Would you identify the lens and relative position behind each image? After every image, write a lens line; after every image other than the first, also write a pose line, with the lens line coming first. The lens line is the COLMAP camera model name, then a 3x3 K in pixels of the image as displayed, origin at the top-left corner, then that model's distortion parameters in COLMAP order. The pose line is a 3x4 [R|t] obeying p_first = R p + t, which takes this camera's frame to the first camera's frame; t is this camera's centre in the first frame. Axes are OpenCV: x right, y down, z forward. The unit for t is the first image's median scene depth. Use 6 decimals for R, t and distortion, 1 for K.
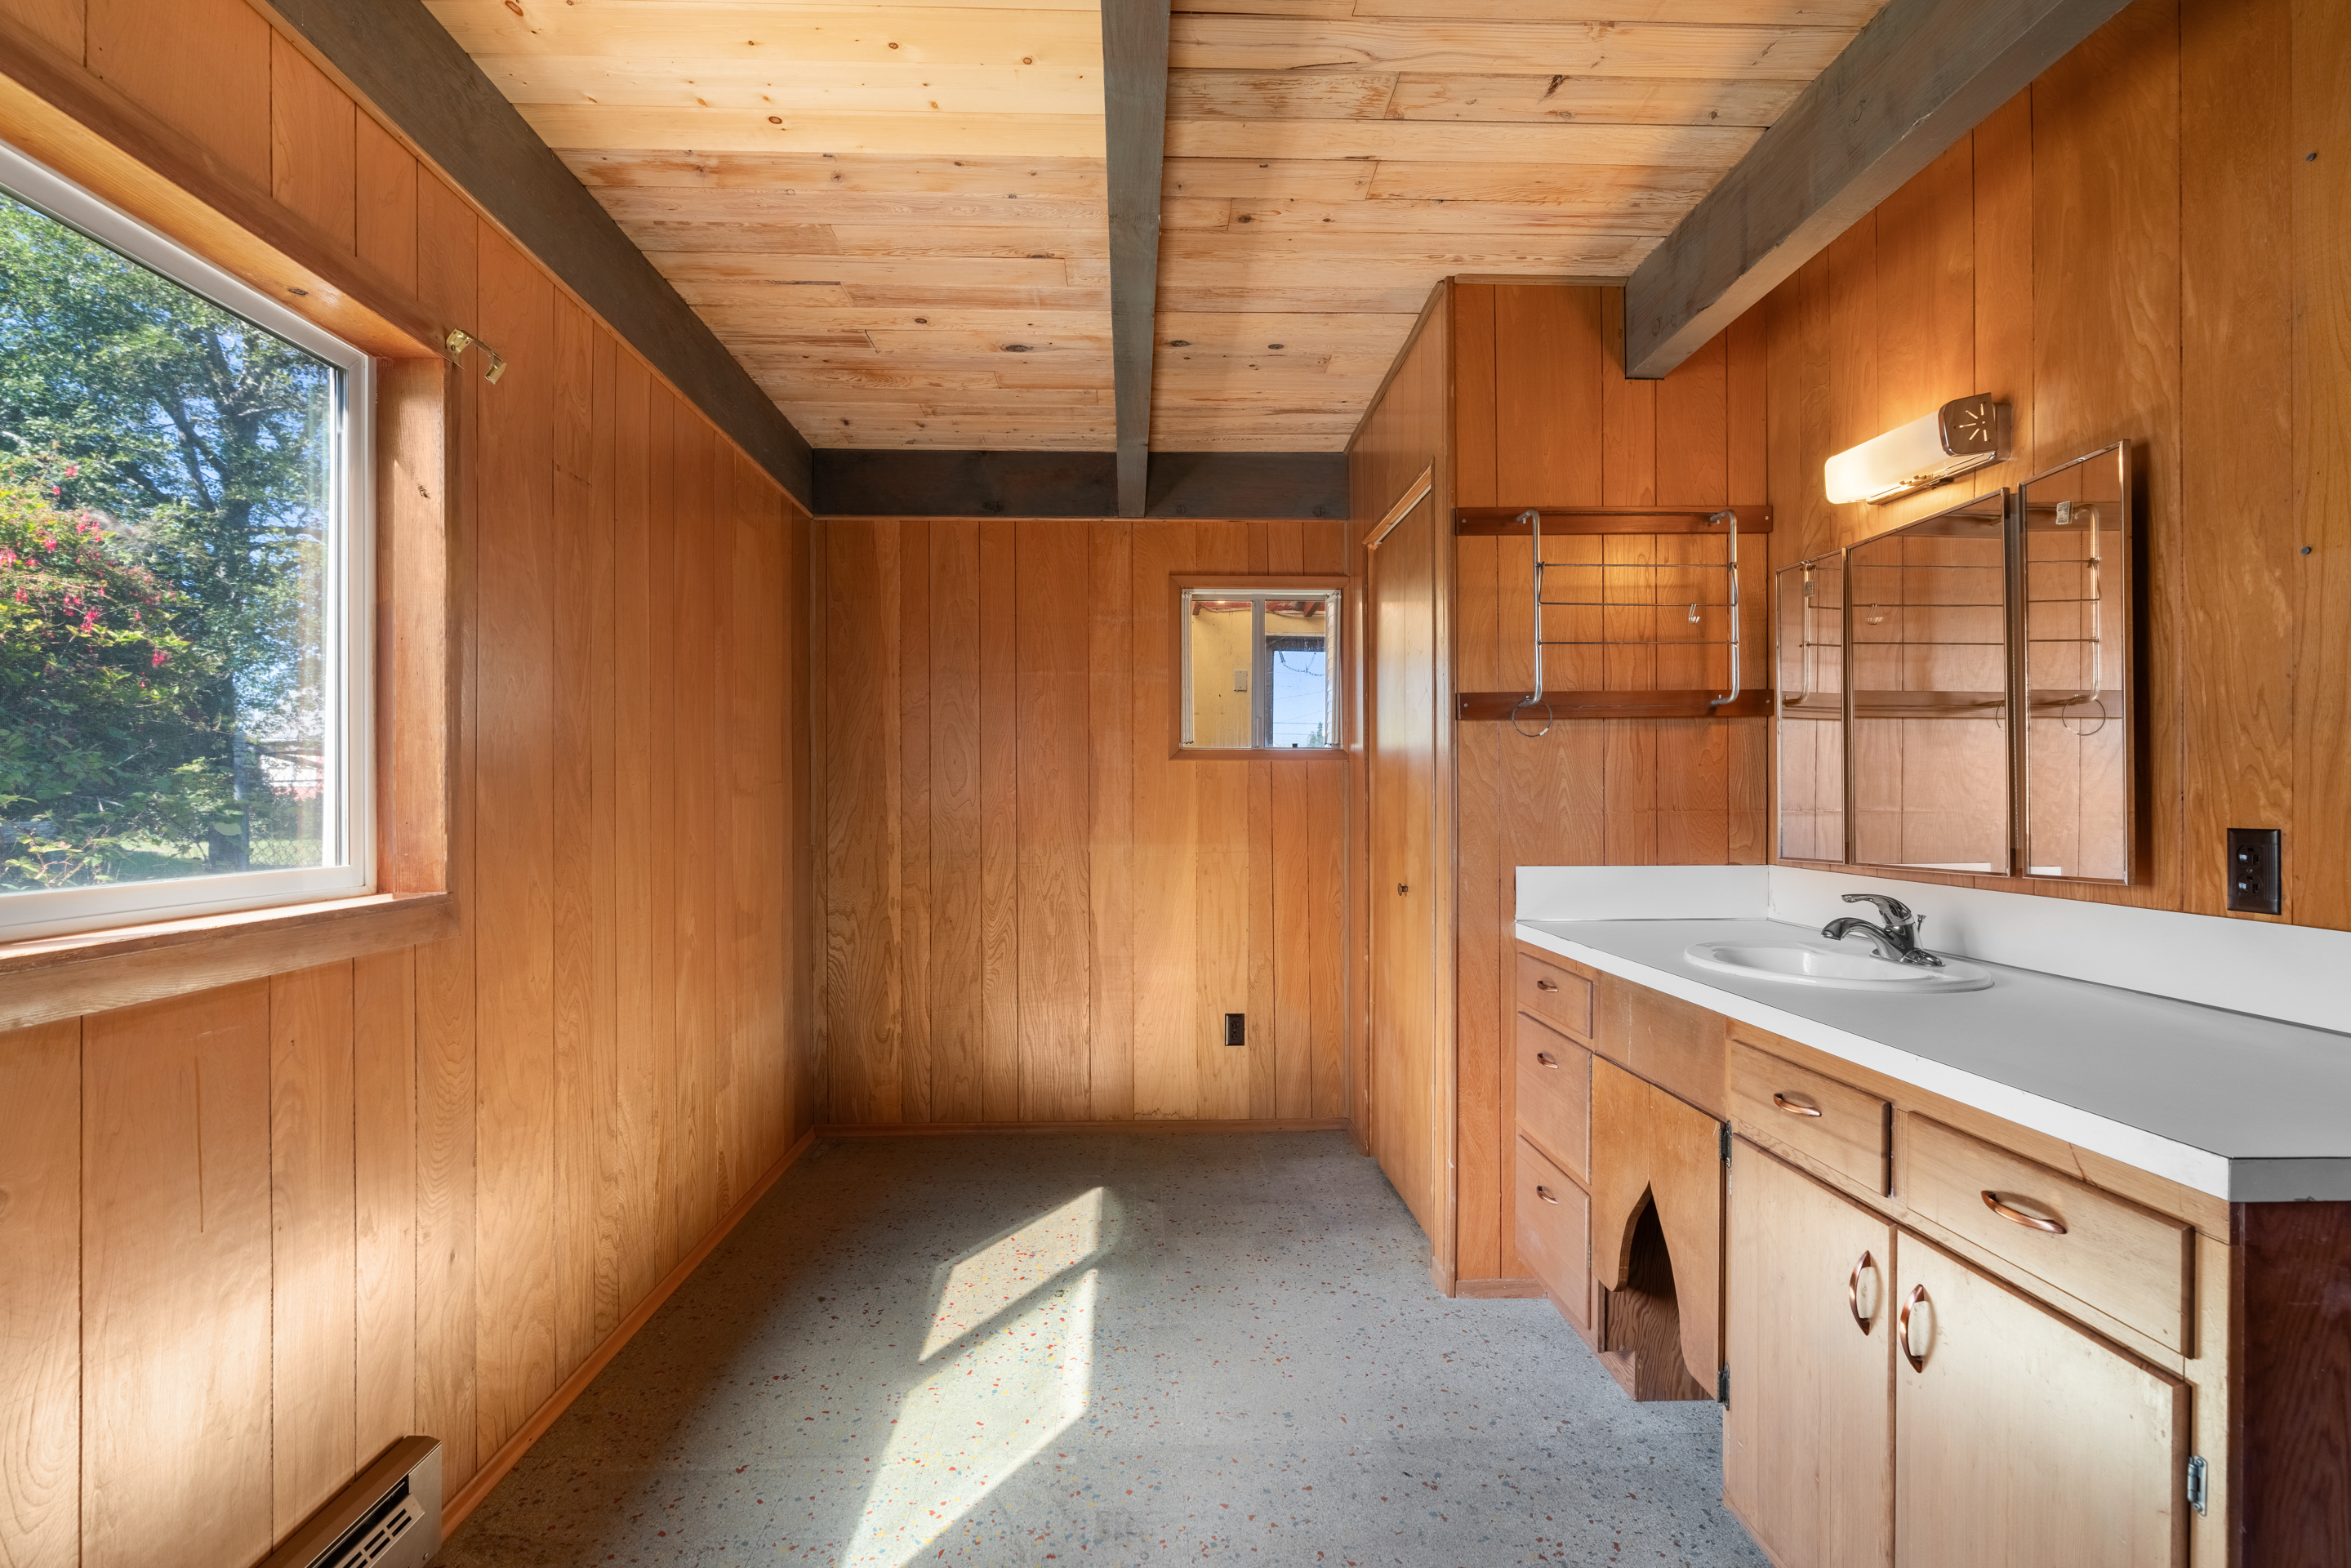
lens RADIAL K [[1068.2, 0, 1175.5], [0, 1068.2, 784.0], [0, 0, 1]] dist [-0.017329, 0.007622]
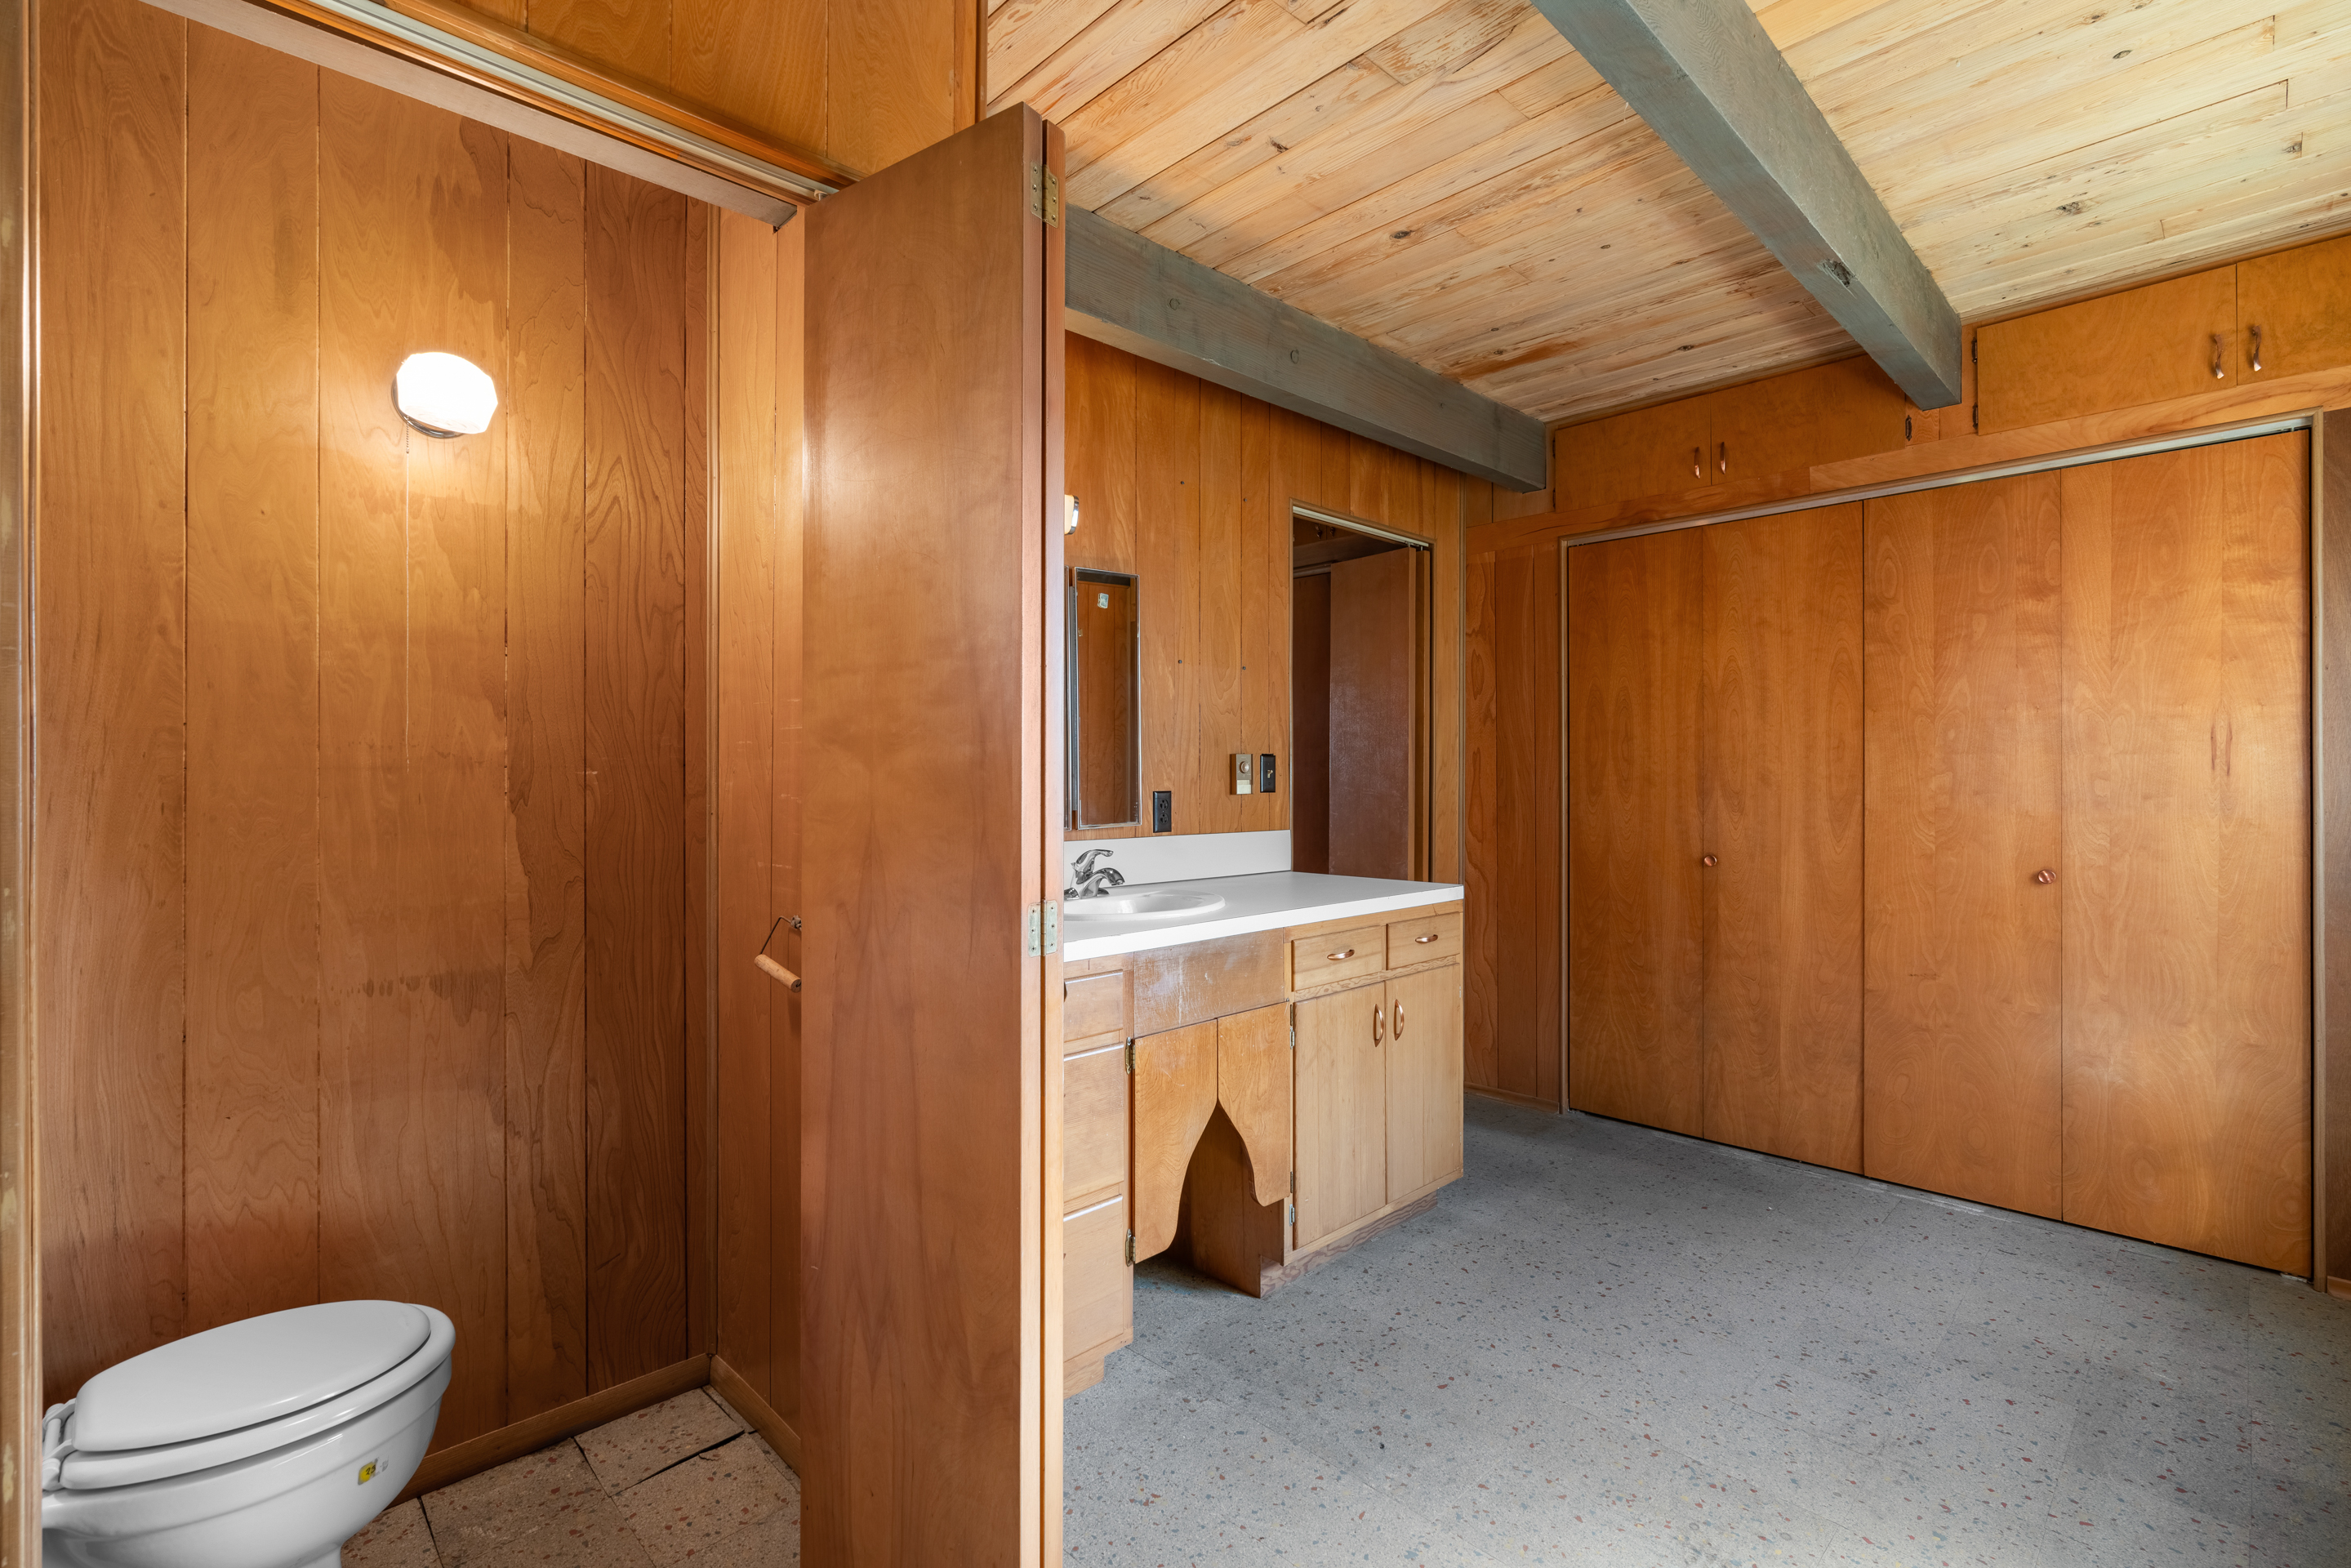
lens RADIAL K [[1053.8, 0, 1173.2], [0, 1053.8, 767.7], [0, 0, 1]] dist [-0.013129, 0.000158]
pose [[-0.667644, 0.006953, 0.744448, -0.284686], [-0.007469, 0.999844, -0.016037, 0.016057], [-0.744443, -0.016267, -0.667487, 1.312002]]
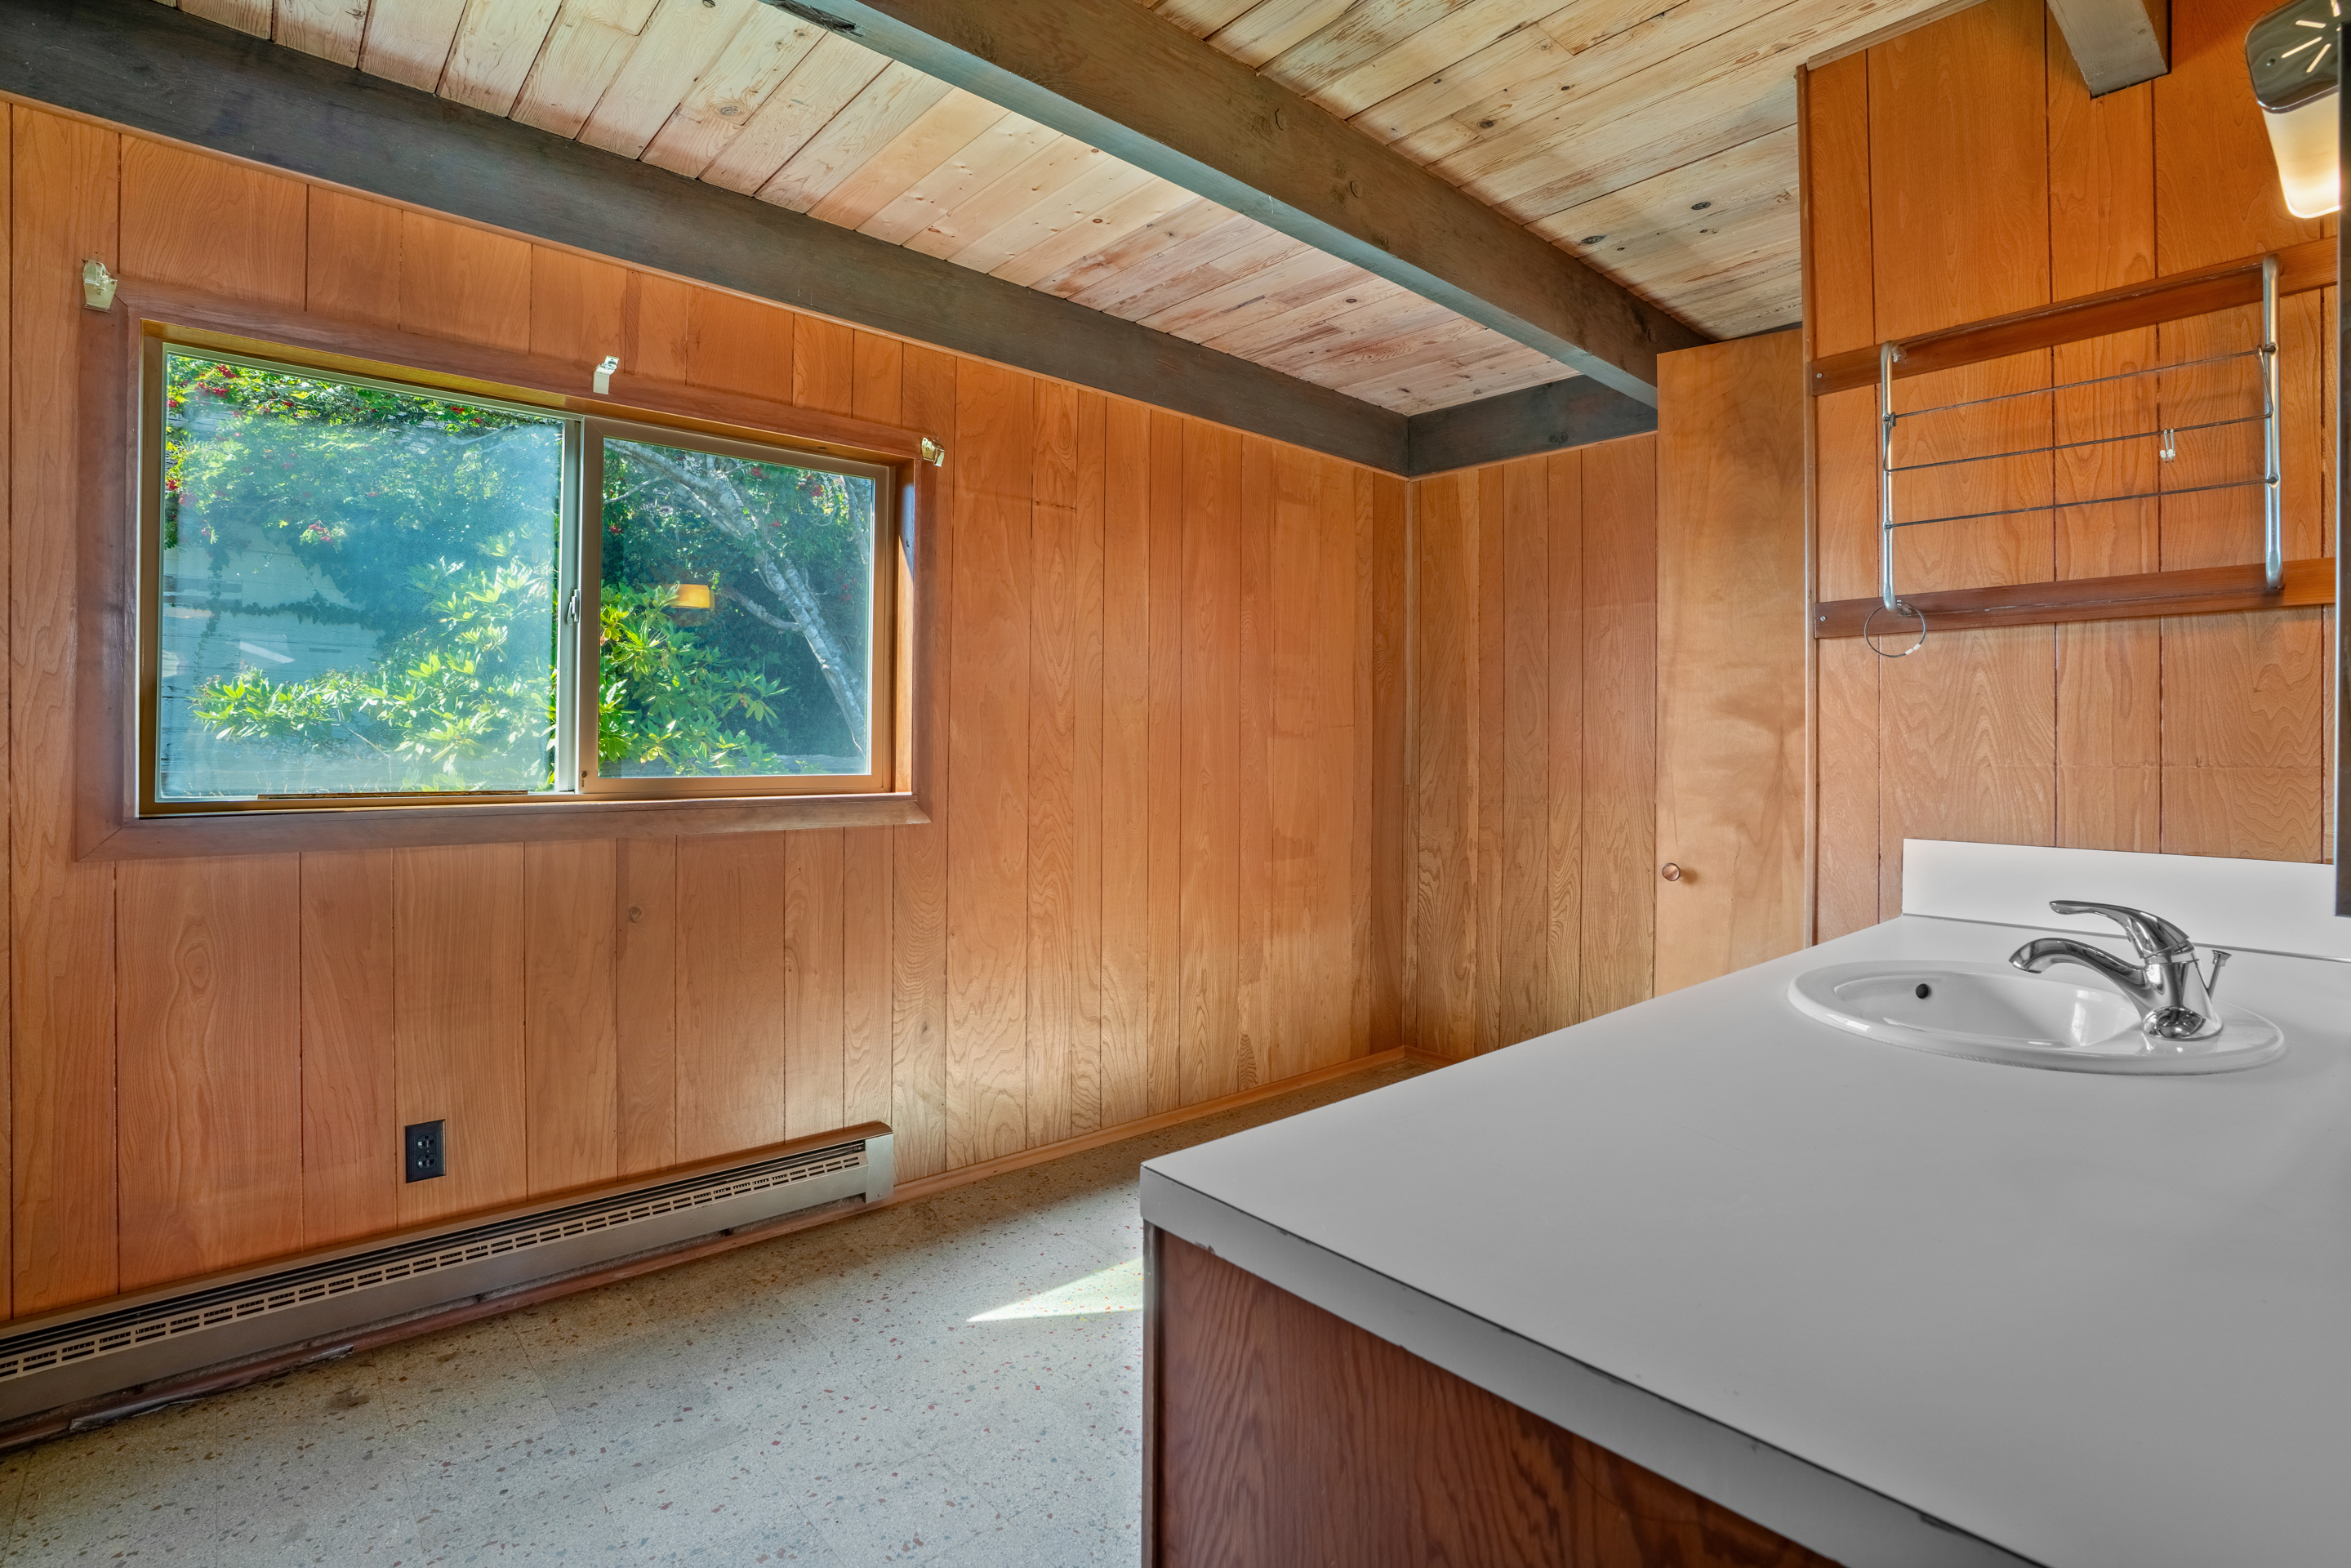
lens RADIAL K [[1117.5, 0, 1181.9], [0, 1117.5, 719.3], [0, 0, 1]] dist [-0.068642, 0.020730]
pose [[0.645198, -0.007514, -0.763979, 0.562575], [-0.000895, 0.999944, -0.010591, 0.005346], [0.764015, 0.007517, 0.645155, 0.157022]]
